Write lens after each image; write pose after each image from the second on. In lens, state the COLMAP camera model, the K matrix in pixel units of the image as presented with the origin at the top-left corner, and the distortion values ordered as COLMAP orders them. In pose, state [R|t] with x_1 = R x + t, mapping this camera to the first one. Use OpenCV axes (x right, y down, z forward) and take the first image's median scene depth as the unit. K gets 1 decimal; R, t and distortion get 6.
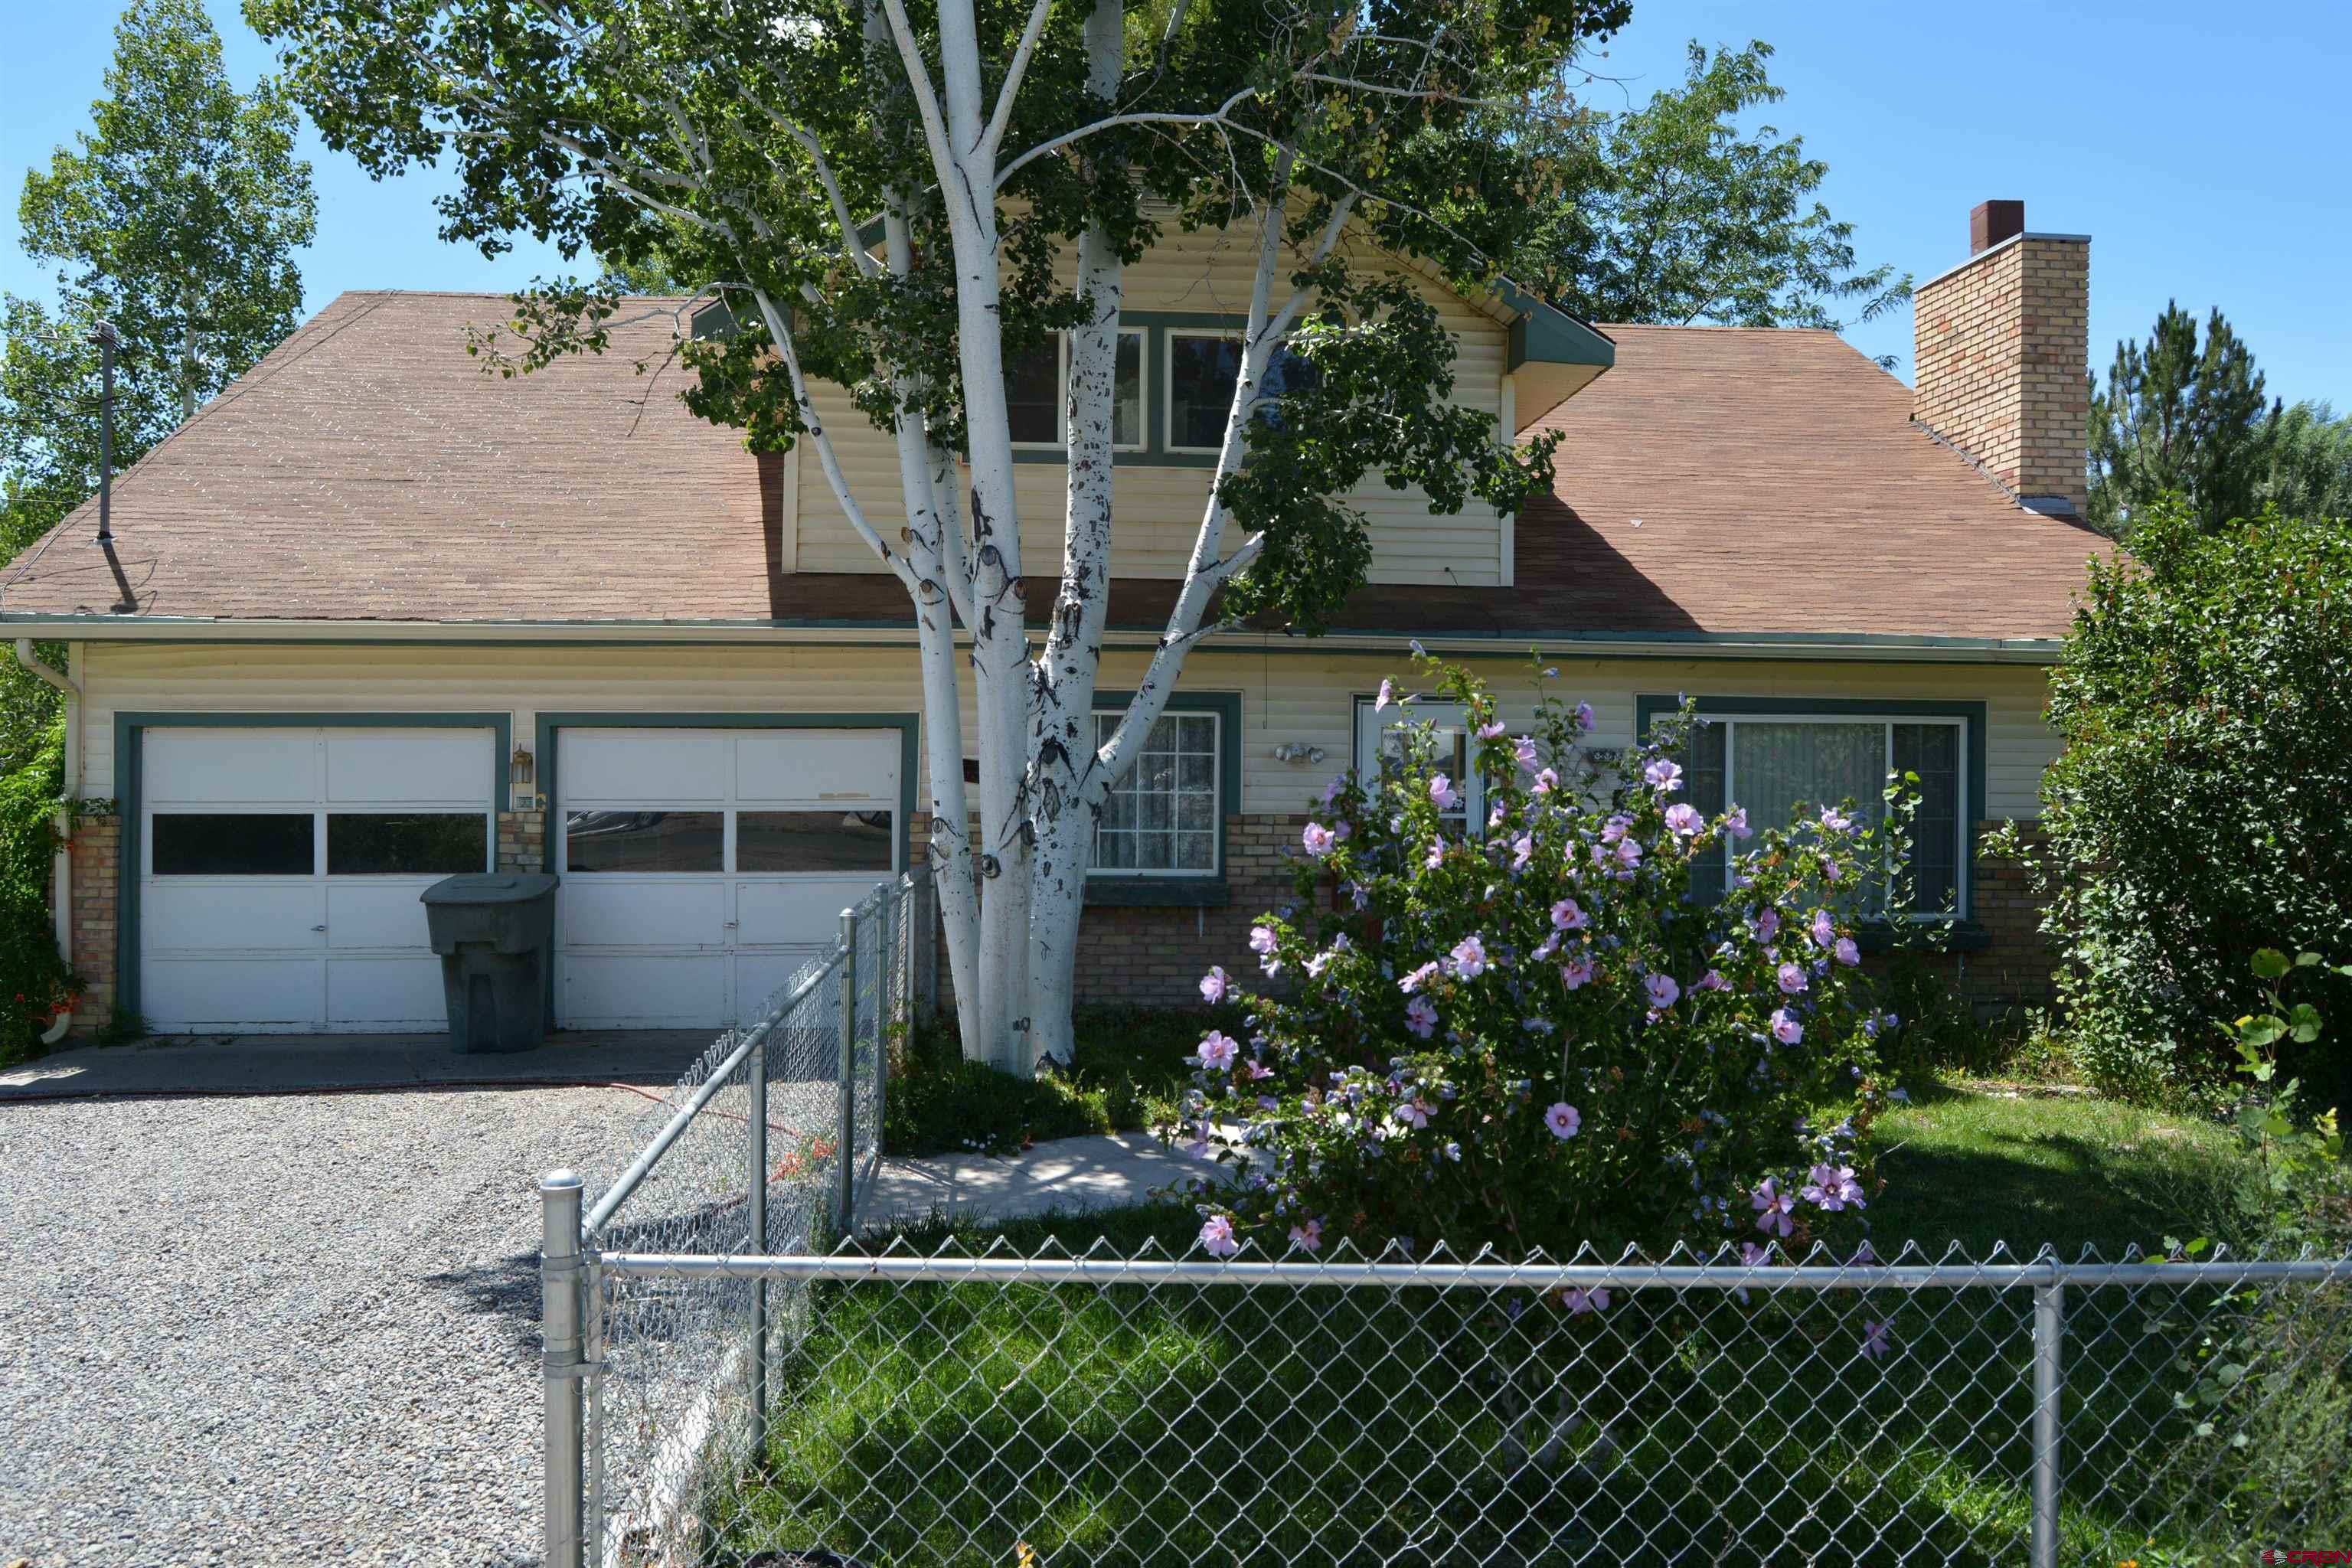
lens RADIAL K [[1804.1, 0, 1176.0], [0, 1804.1, 784.0], [0, 0, 1]] dist [-0.010601, 0.005040]
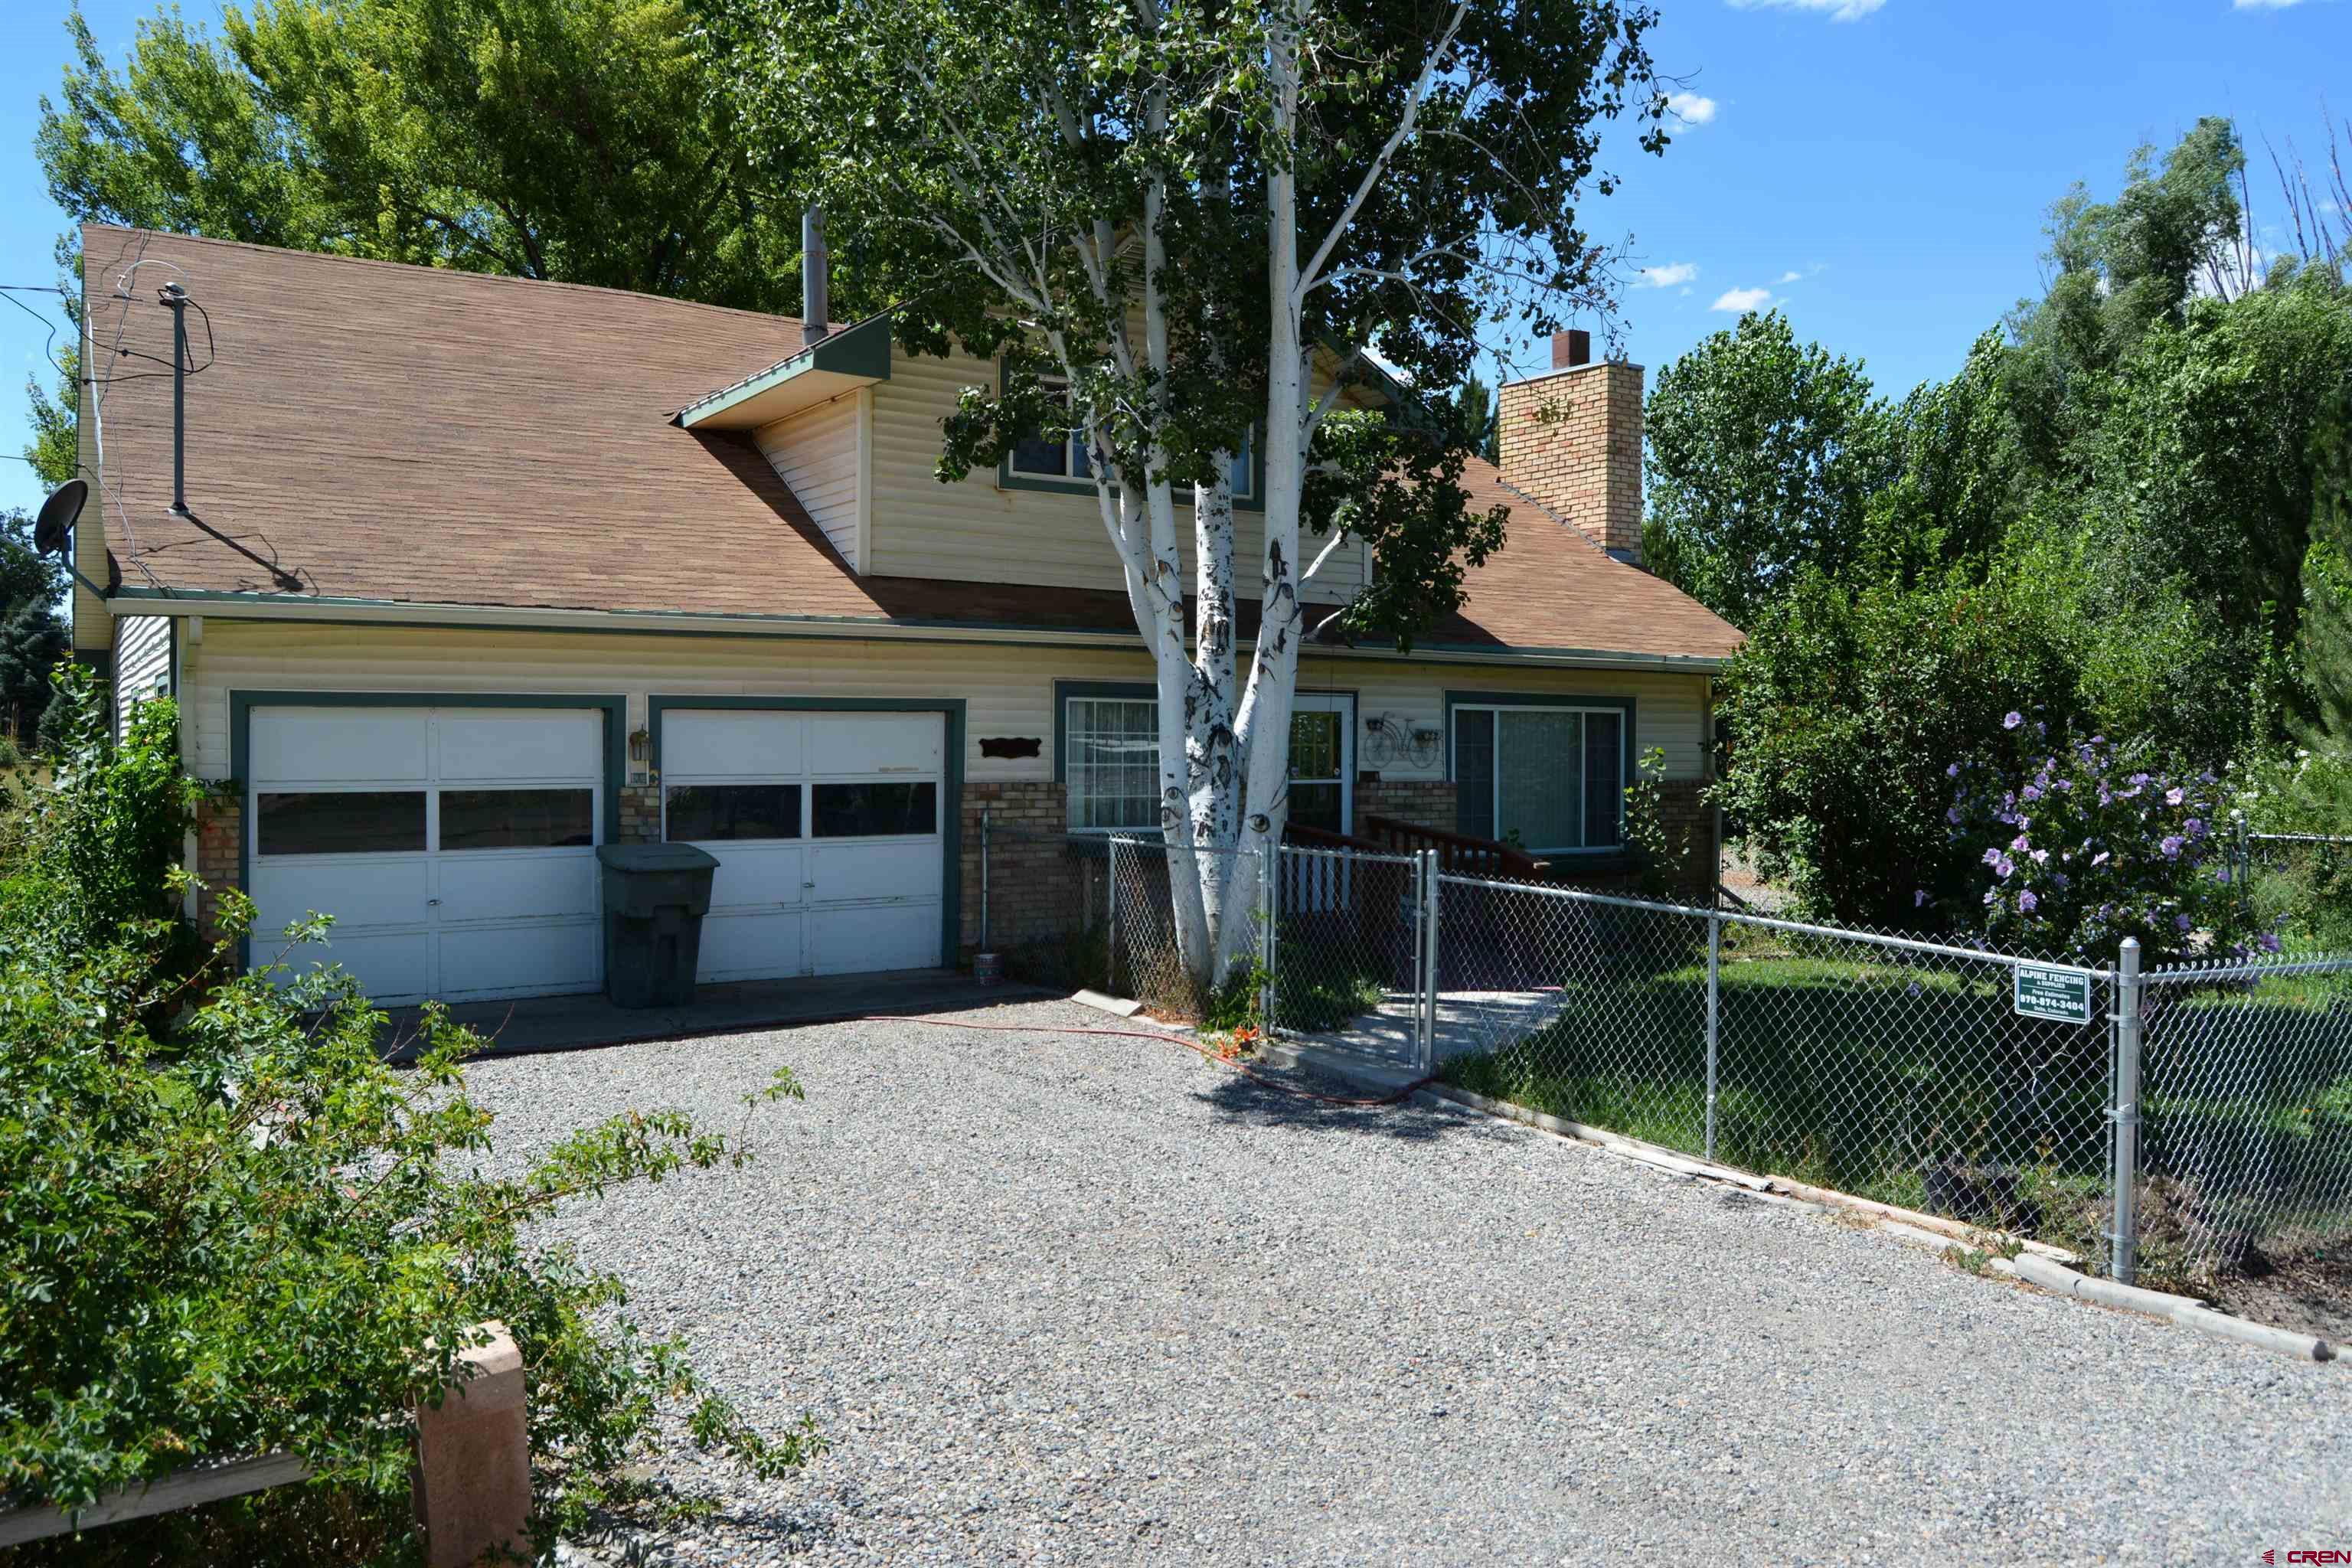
lens RADIAL K [[1804.1, 0, 1176.0], [0, 1804.1, 784.0], [0, 0, 1]] dist [-0.010601, 0.005040]
pose [[0.888167, -0.011288, 0.459381, -0.573023], [0.002145, 0.999789, 0.020420, -0.007682], [-0.459515, -0.017151, 0.888004, -0.112183]]
